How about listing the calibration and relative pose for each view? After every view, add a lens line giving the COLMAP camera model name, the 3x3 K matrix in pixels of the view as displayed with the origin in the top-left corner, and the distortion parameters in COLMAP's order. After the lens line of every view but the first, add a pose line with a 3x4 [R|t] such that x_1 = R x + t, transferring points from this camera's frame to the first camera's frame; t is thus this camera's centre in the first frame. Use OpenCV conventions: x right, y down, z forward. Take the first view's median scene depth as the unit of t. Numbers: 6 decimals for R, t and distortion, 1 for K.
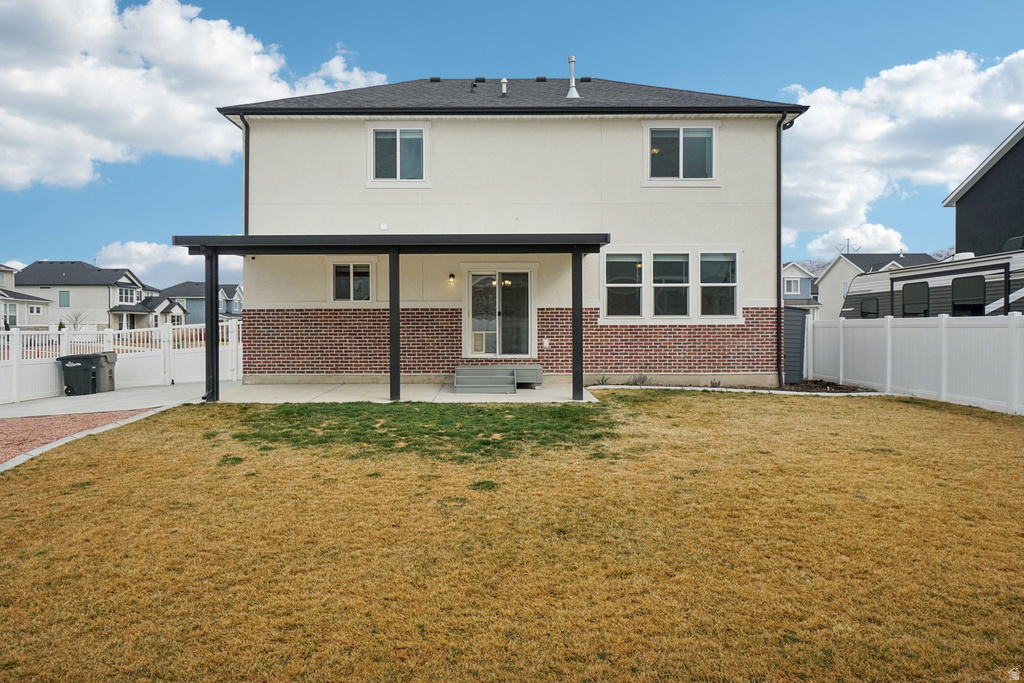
lens RADIAL K [[610.1, 0, 510.9], [0, 610.1, 327.4], [0, 0, 1]] dist [0.000182, 0.000170]
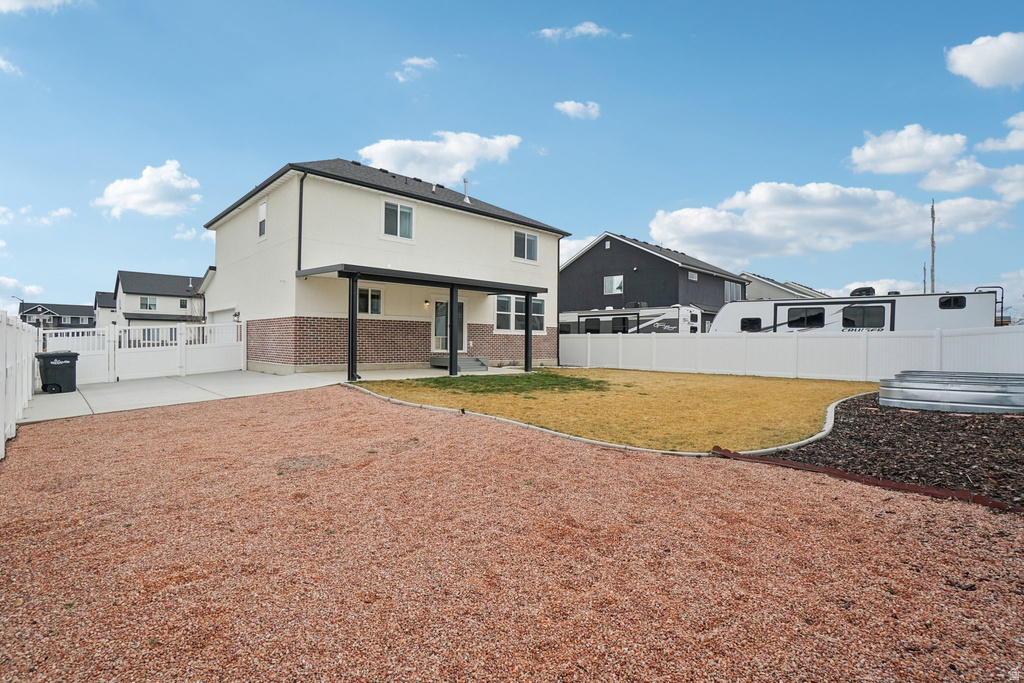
lens RADIAL K [[468.8, 0, 511.7], [0, 468.8, 333.3], [0, 0, 1]] dist [-0.033295, 0.000280]
pose [[0.737012, 0.023387, 0.675475, -0.757909], [-0.012149, 0.999698, -0.021356, 0.022897], [-0.675771, 0.007534, 0.737073, -0.060542]]
